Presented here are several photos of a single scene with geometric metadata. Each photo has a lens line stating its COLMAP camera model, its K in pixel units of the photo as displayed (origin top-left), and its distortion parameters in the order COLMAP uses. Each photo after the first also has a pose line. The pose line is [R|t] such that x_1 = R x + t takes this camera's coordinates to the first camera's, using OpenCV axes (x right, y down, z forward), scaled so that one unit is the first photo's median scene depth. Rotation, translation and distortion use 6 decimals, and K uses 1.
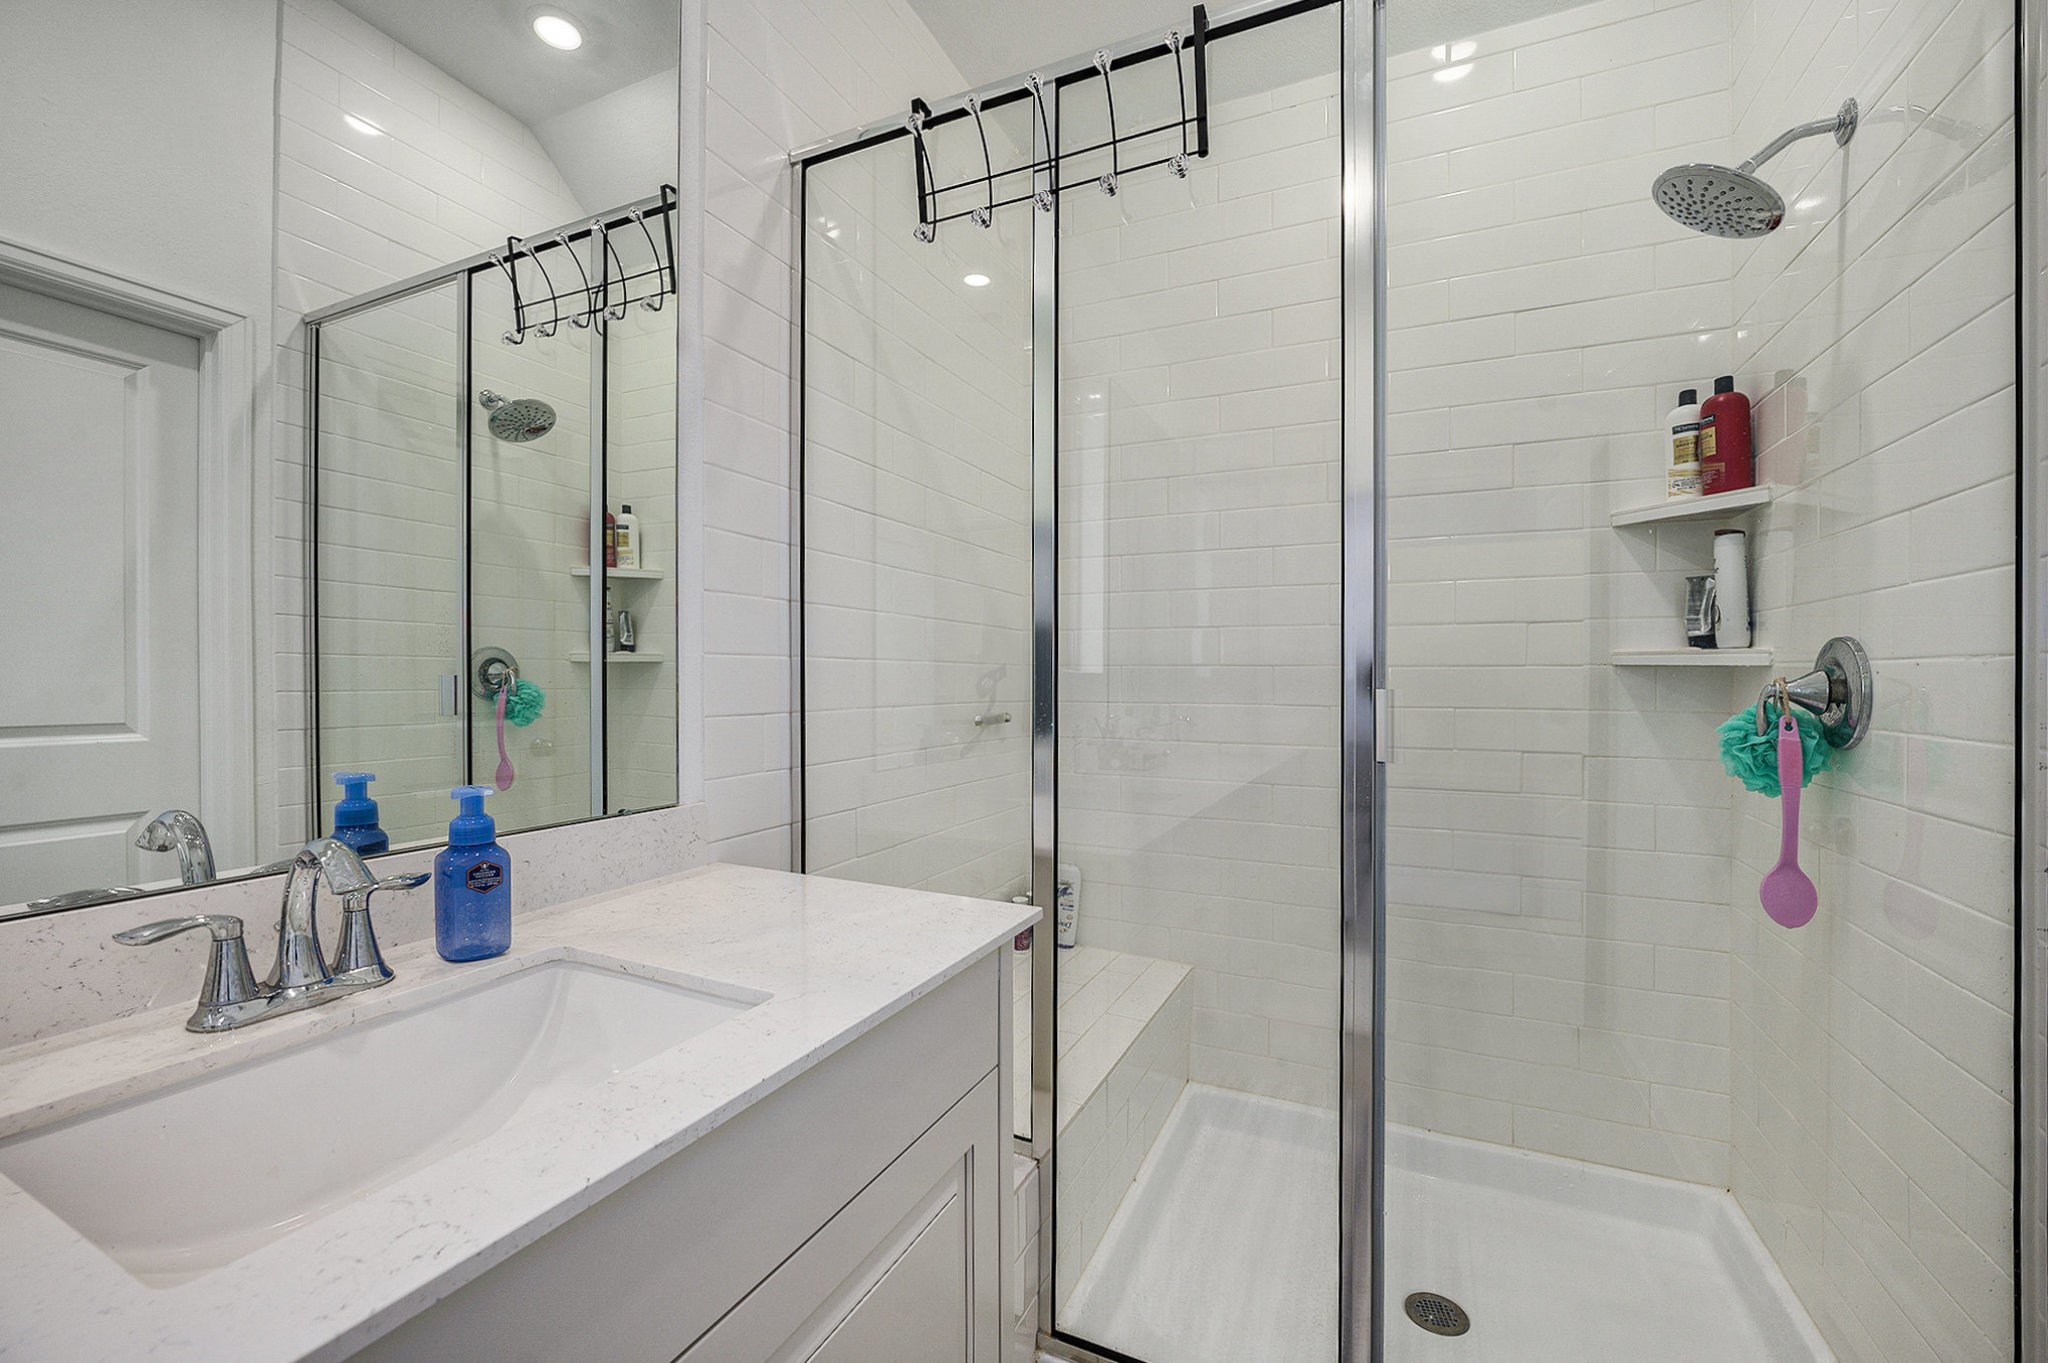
lens RADIAL K [[828.8, 0, 1021.2], [0, 828.8, 670.2], [0, 0, 1]] dist [-0.016509, 0.001009]
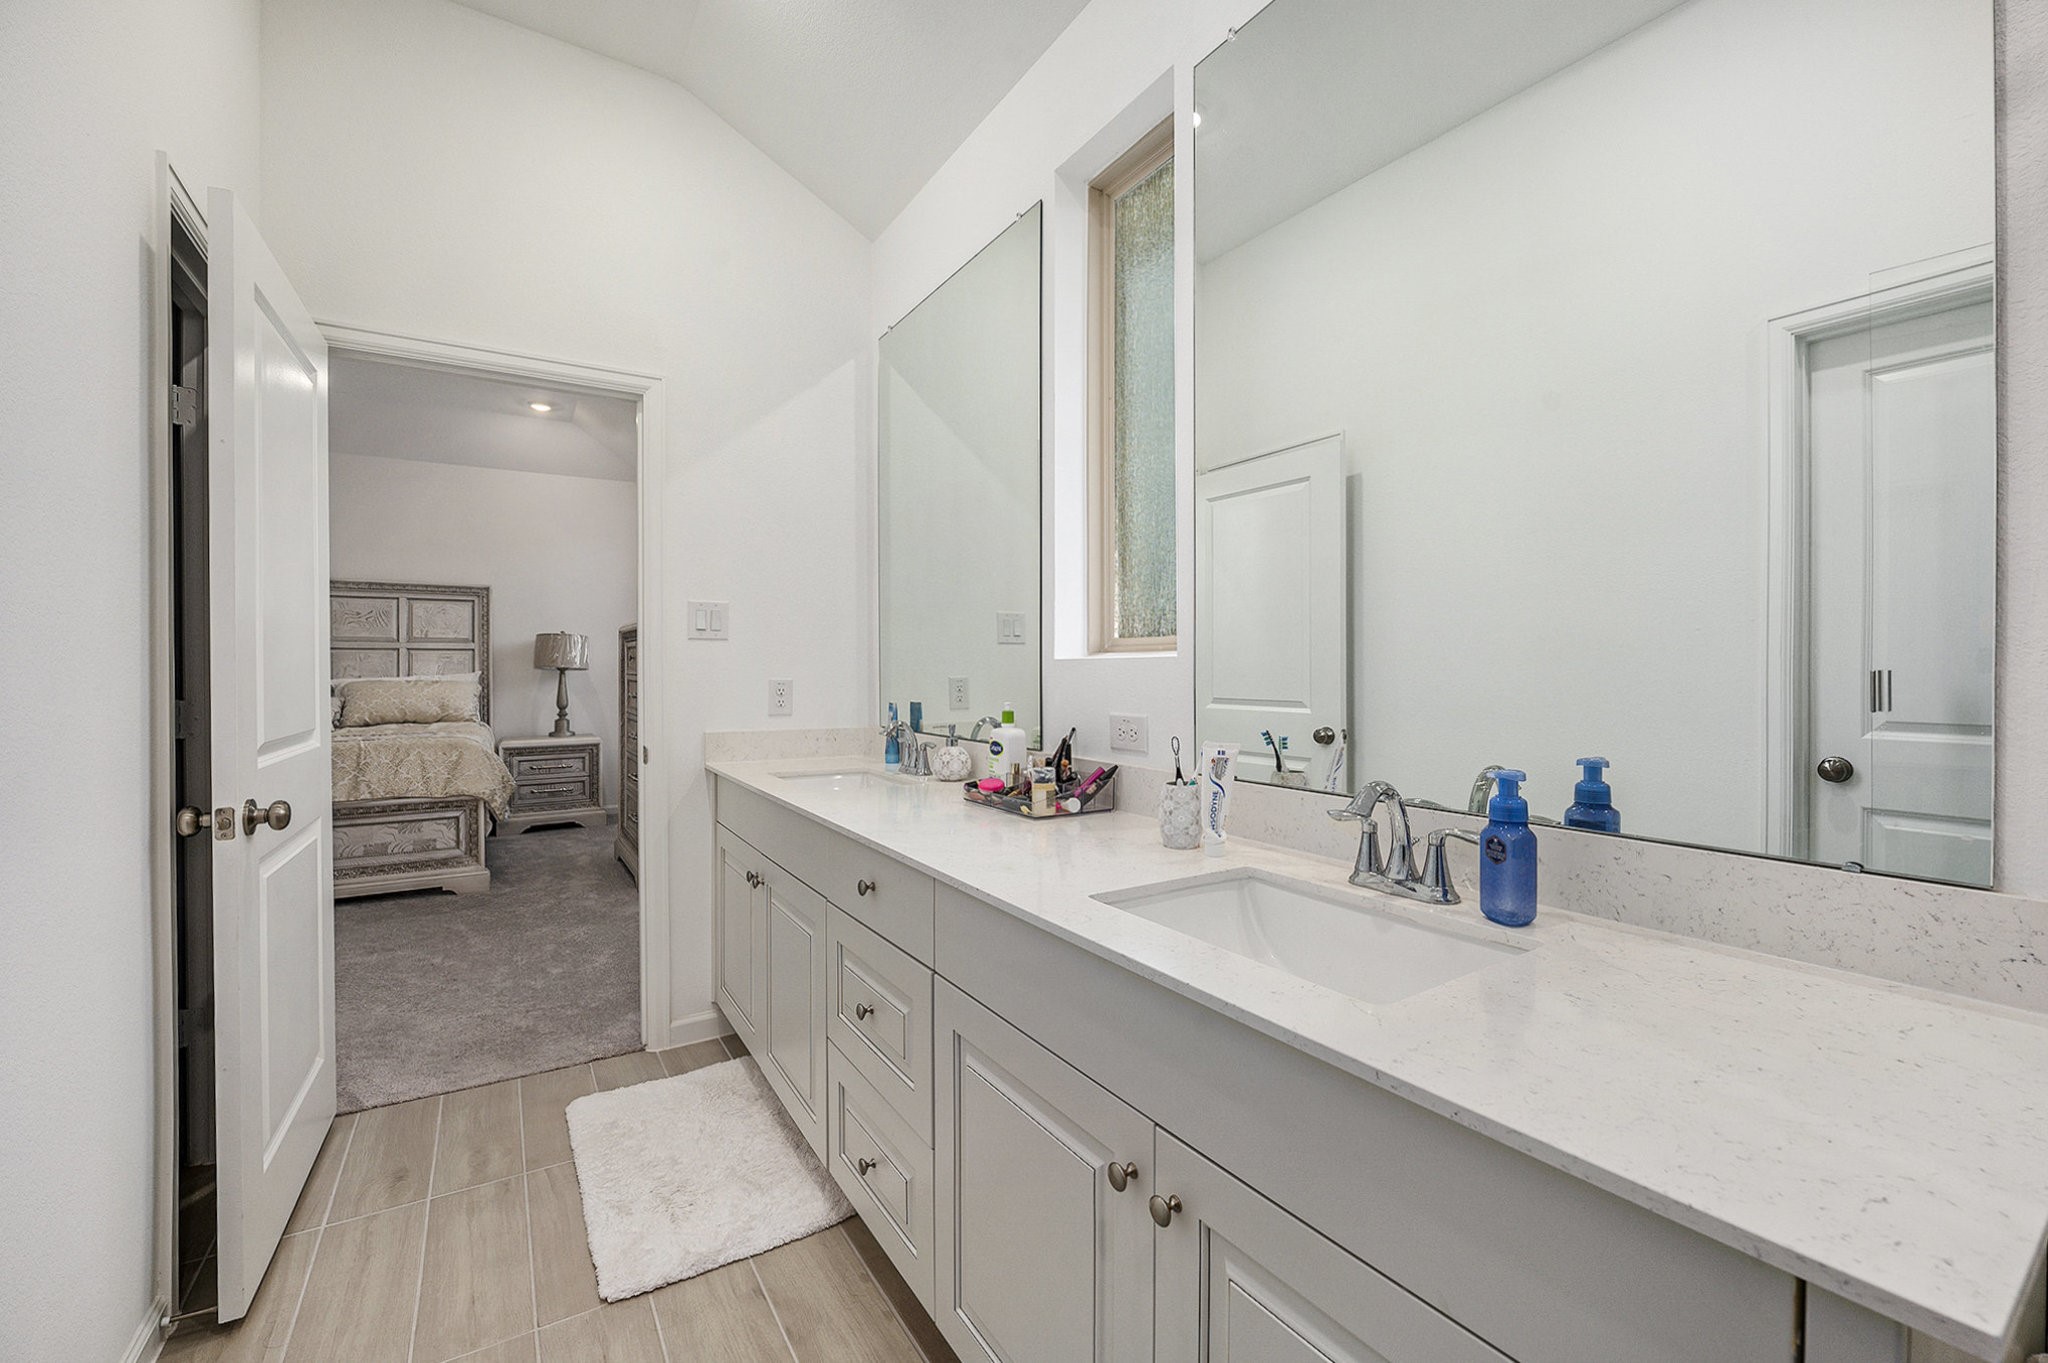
lens RADIAL K [[828.8, 0, 981.7], [0, 828.8, 679.6], [0, 0, 1]] dist [-0.016509, 0.001009]
pose [[-0.566518, 0.001533, -0.824048, 0.420521], [0.005278, 0.999985, -0.001768, 0.011343], [0.824032, -0.005351, -0.566517, 0.665328]]
